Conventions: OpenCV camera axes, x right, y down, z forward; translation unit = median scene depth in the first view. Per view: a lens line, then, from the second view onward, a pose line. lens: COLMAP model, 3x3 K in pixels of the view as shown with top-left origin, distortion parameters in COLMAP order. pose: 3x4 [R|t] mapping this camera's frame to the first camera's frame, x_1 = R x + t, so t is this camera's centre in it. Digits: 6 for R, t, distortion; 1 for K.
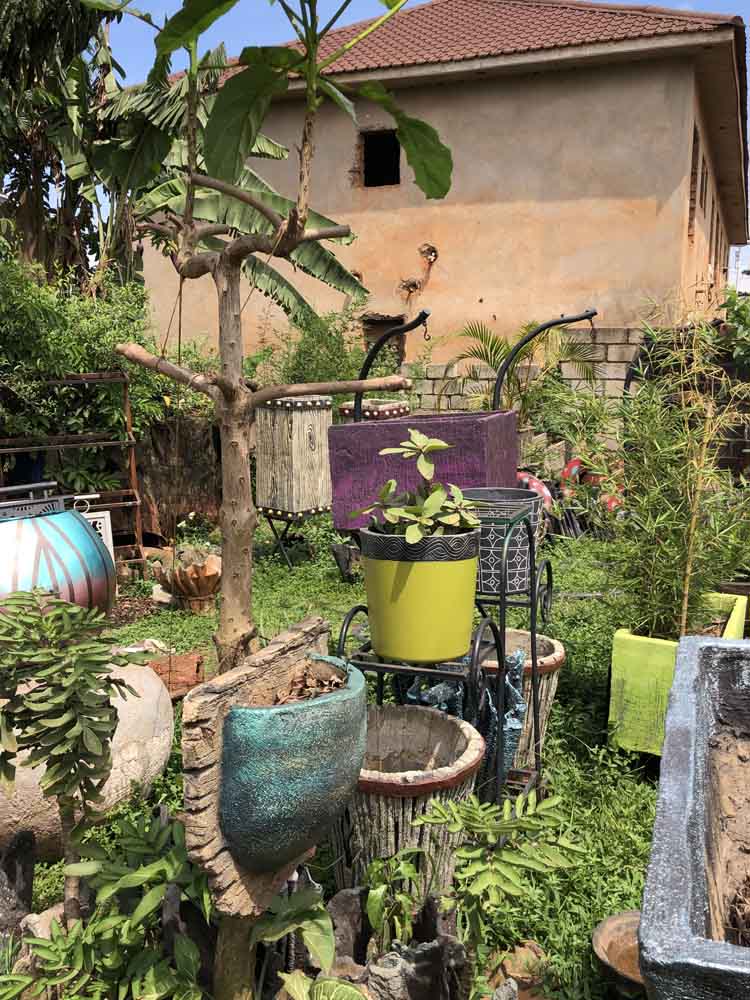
lens RADIAL K [[899.1, 0, 374.3], [0, 899.1, 498.8], [0, 0, 1]] dist [0.041815, -0.049892]
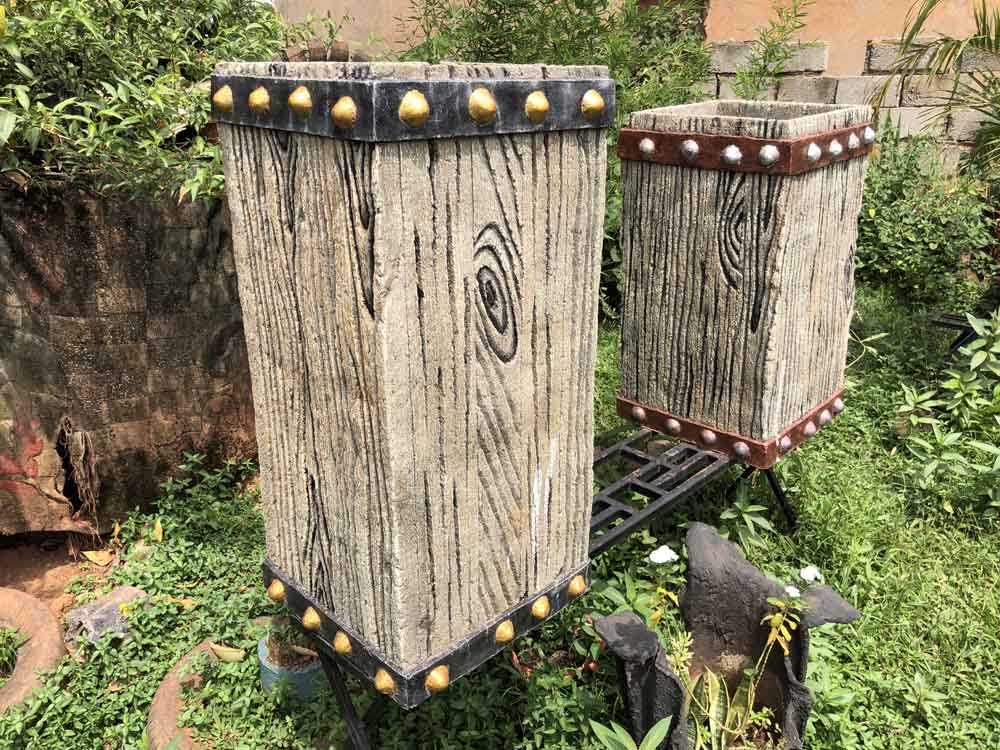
lens RADIAL K [[823.2, 0, 501.4], [0, 823.2, 376.4], [0, 0, 1]] dist [-0.003433, 0.004315]
pose [[0.990911, 0.034105, -0.130125, -0.045936], [-0.009857, 0.983135, 0.182613, -0.082193], [0.134159, -0.179671, 0.974536, 0.829893]]
